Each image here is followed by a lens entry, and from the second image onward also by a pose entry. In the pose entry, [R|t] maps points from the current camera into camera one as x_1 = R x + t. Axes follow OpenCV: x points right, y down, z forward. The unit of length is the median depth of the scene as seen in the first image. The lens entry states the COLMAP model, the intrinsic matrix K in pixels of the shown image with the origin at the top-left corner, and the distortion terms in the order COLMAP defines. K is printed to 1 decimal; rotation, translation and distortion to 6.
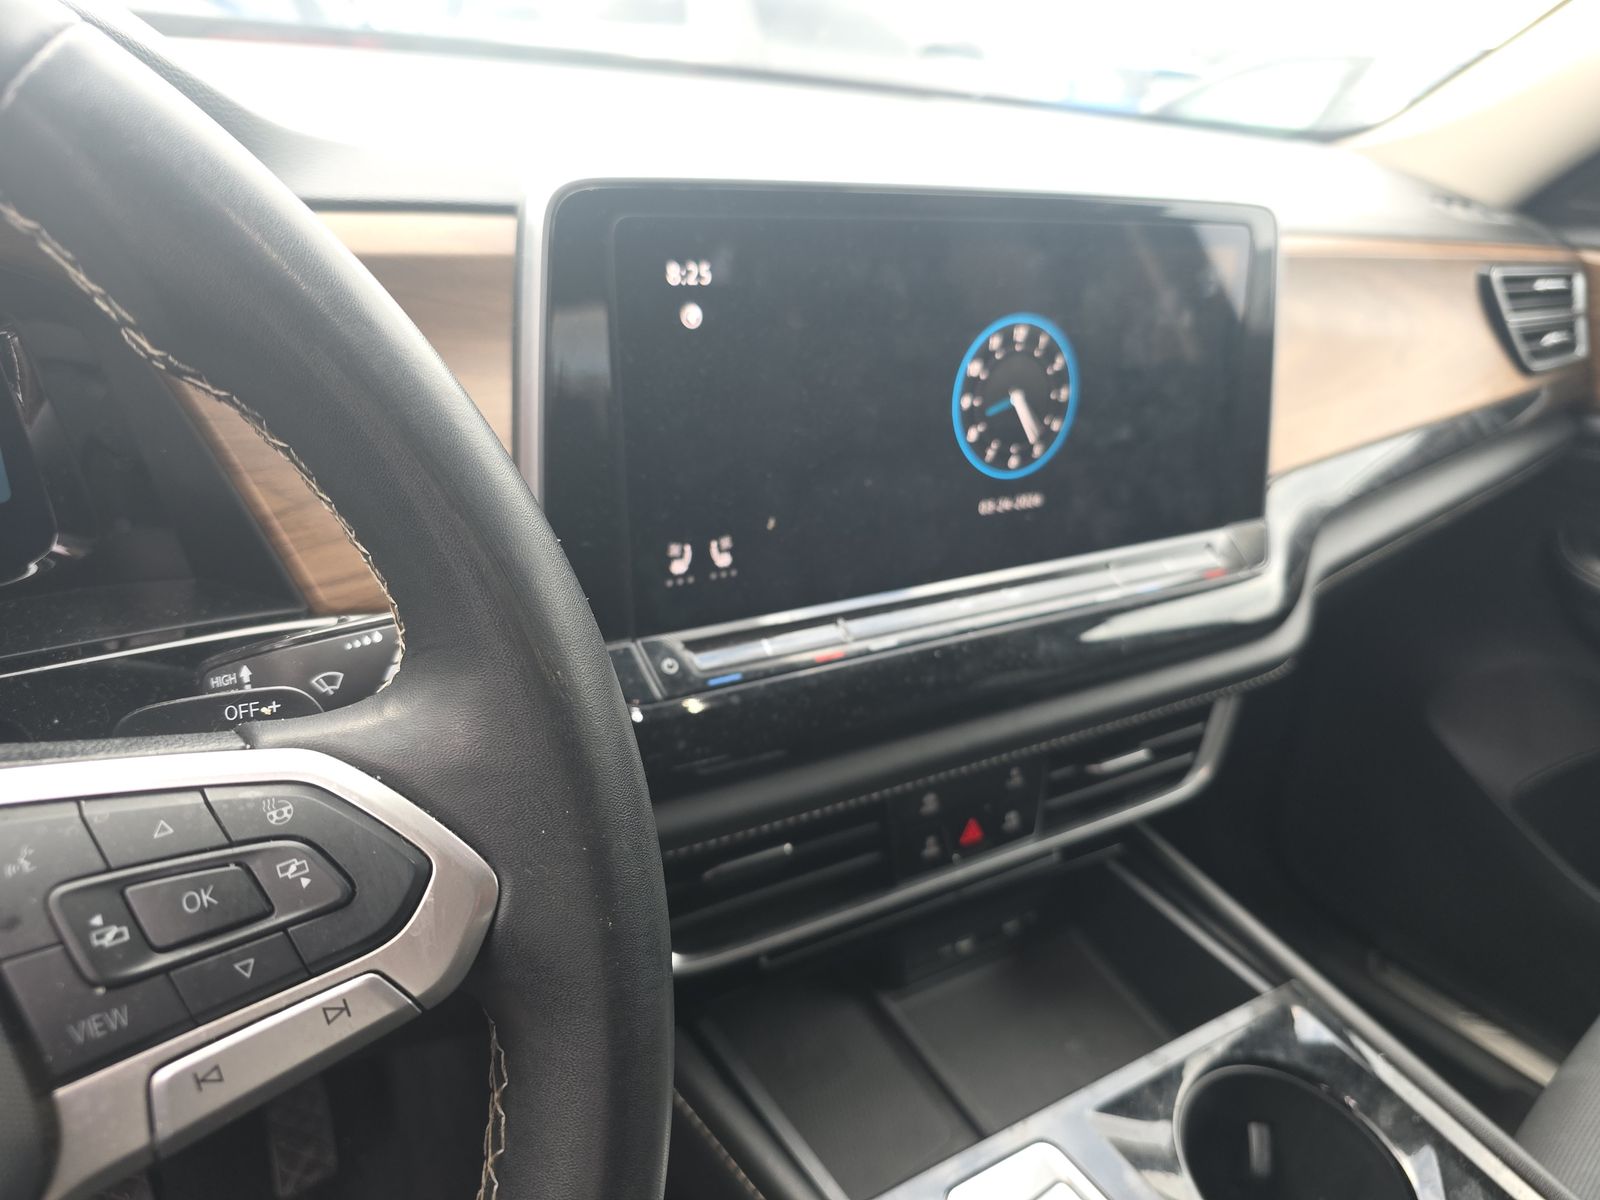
lens RADIAL K [[1108.5, 0, 800.0], [0, 1108.5, 600.0], [0, 0, 1]] dist [0.054394, -0.044704]
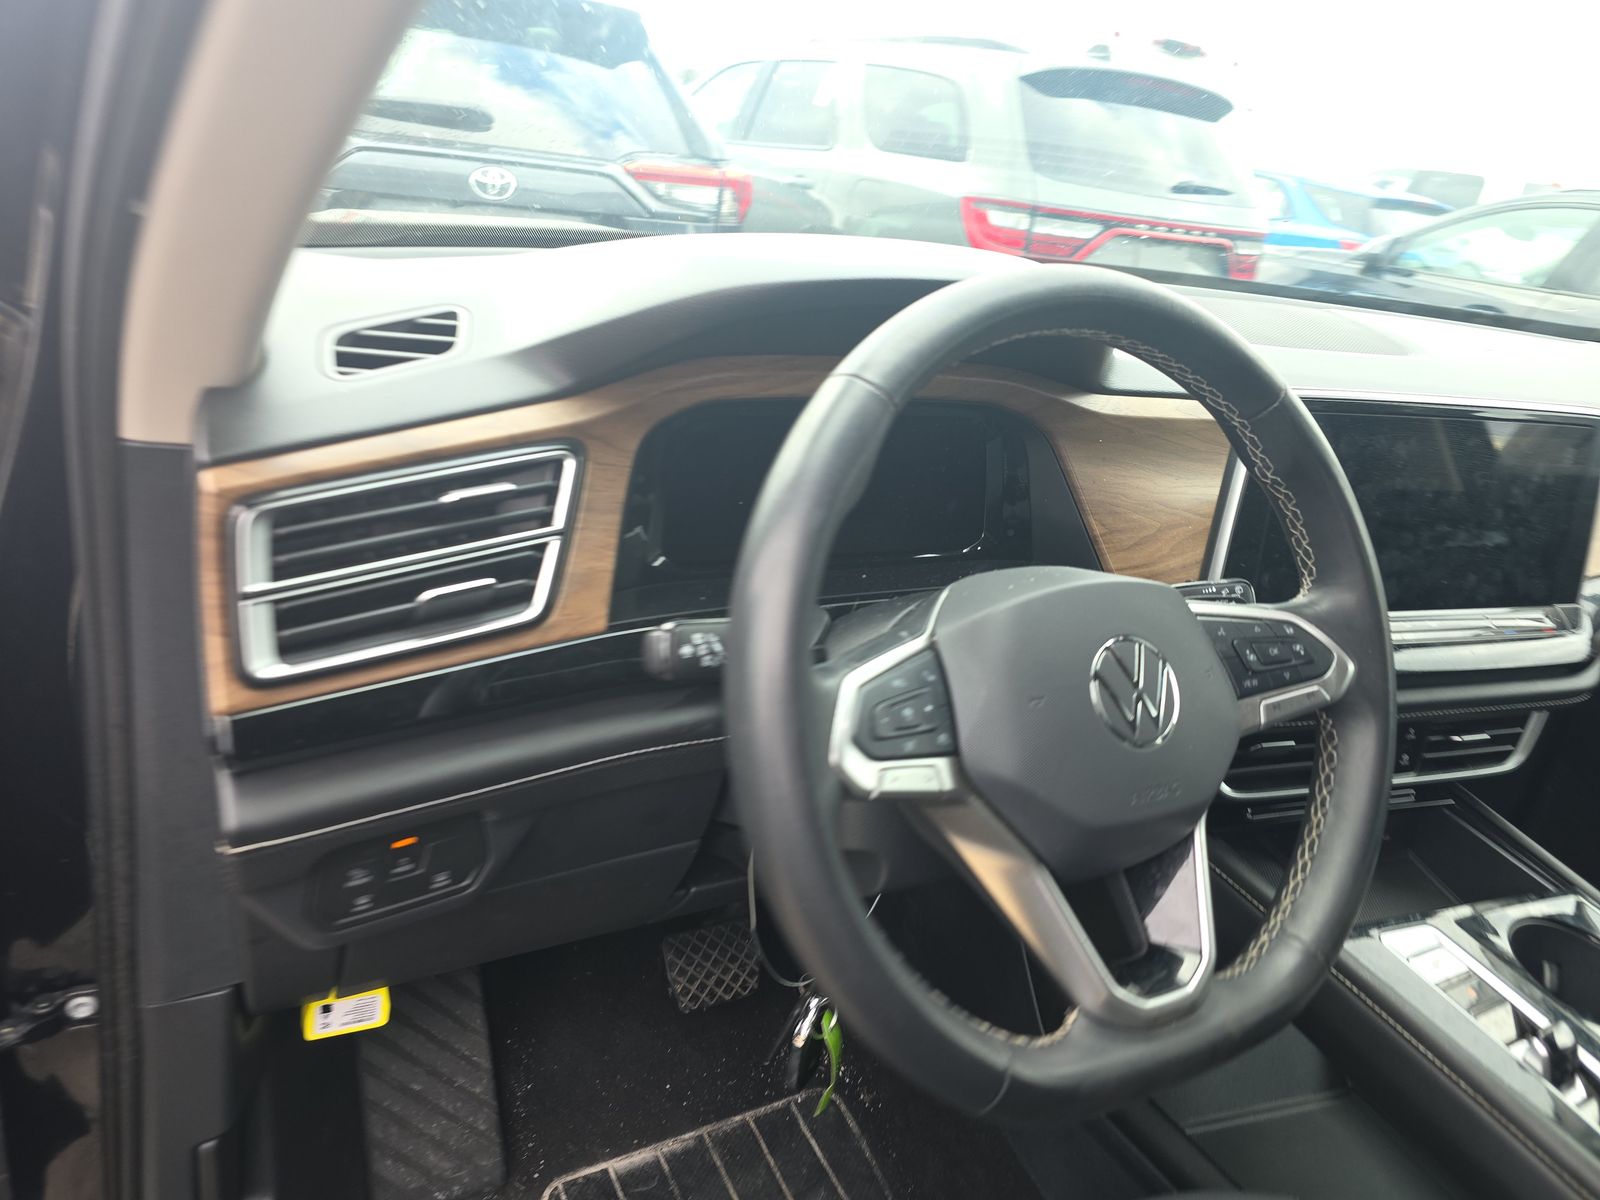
lens RADIAL K [[1108.5, 0, 800.0], [0, 1108.5, 600.0], [0, 0, 1]] dist [0.054394, -0.044704]
pose [[0.985721, 0.111754, -0.125955, -0.488882], [-0.120174, 0.990856, -0.061337, 0.158829], [0.117949, 0.075597, 0.990138, -0.750028]]
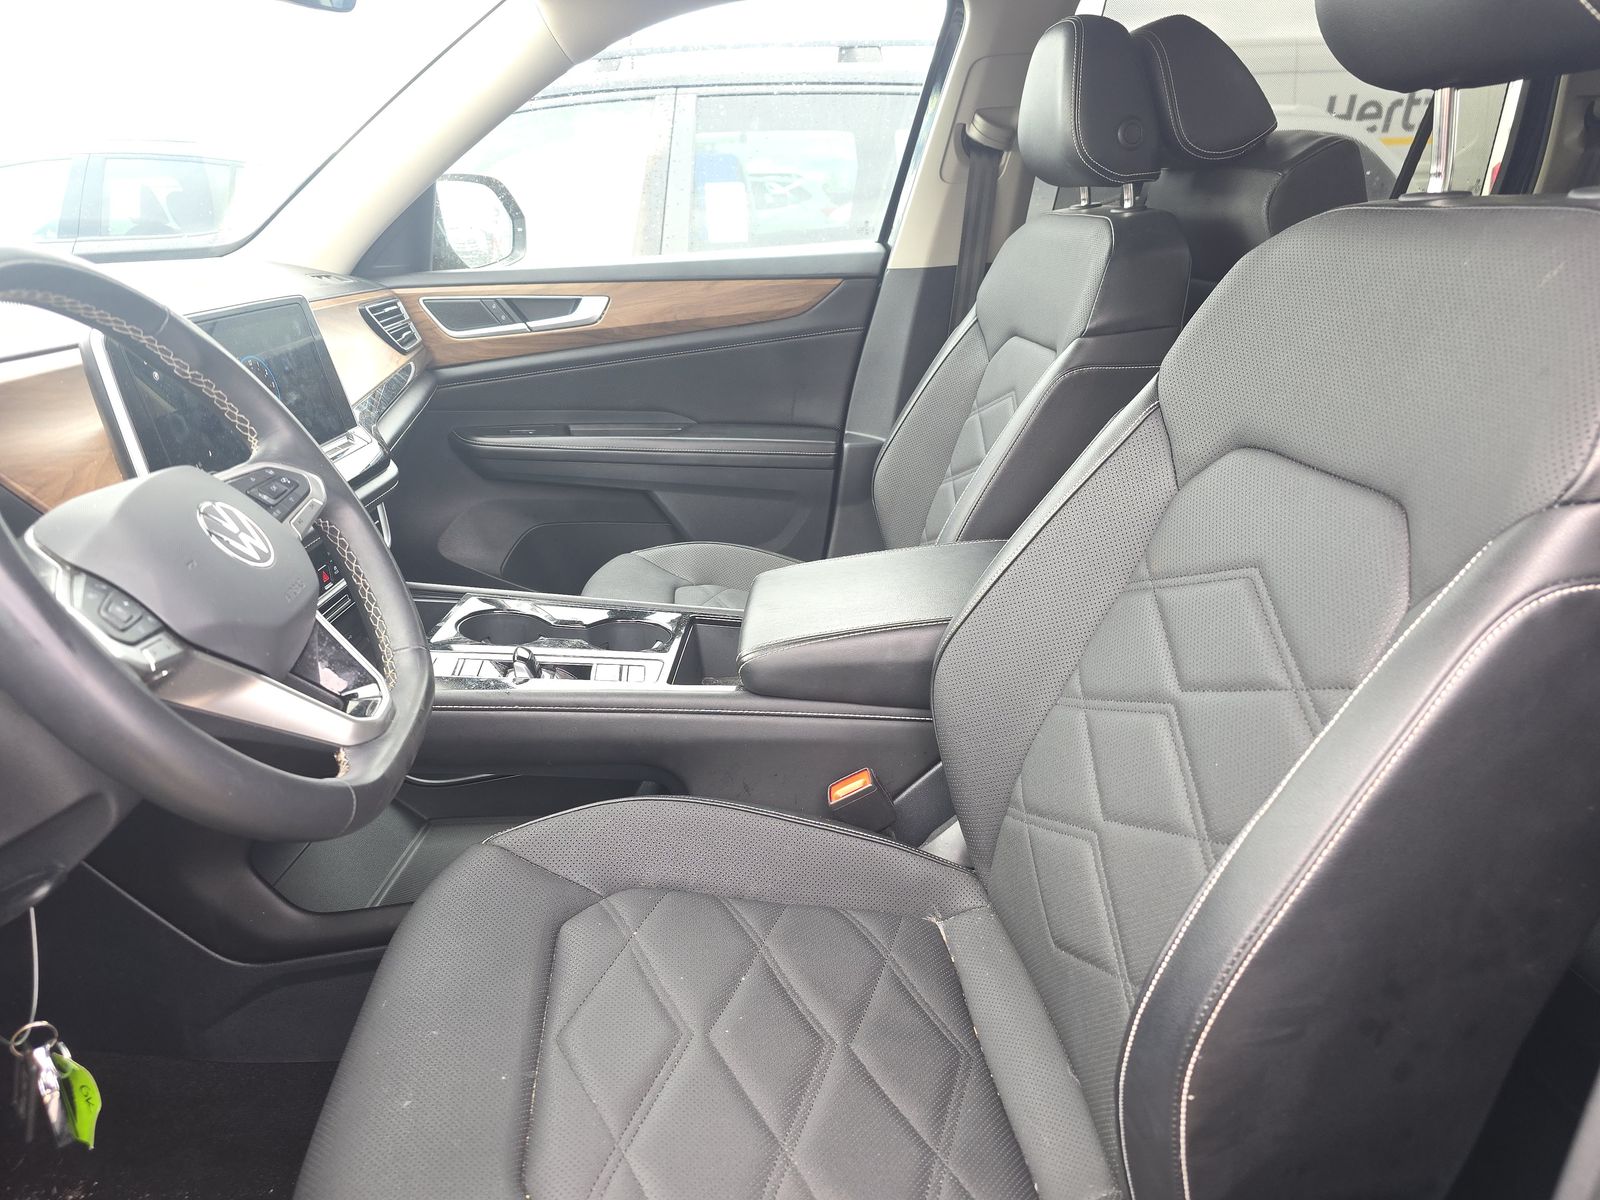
lens RADIAL K [[1108.5, 0, 800.0], [0, 1108.5, 600.0], [0, 0, 1]] dist [0.054394, -0.044704]
pose [[0.545052, -0.381261, 0.746698, -0.939422], [0.421238, 0.894580, 0.149286, 0.288189], [-0.724898, 0.233169, 0.648194, -1.038689]]
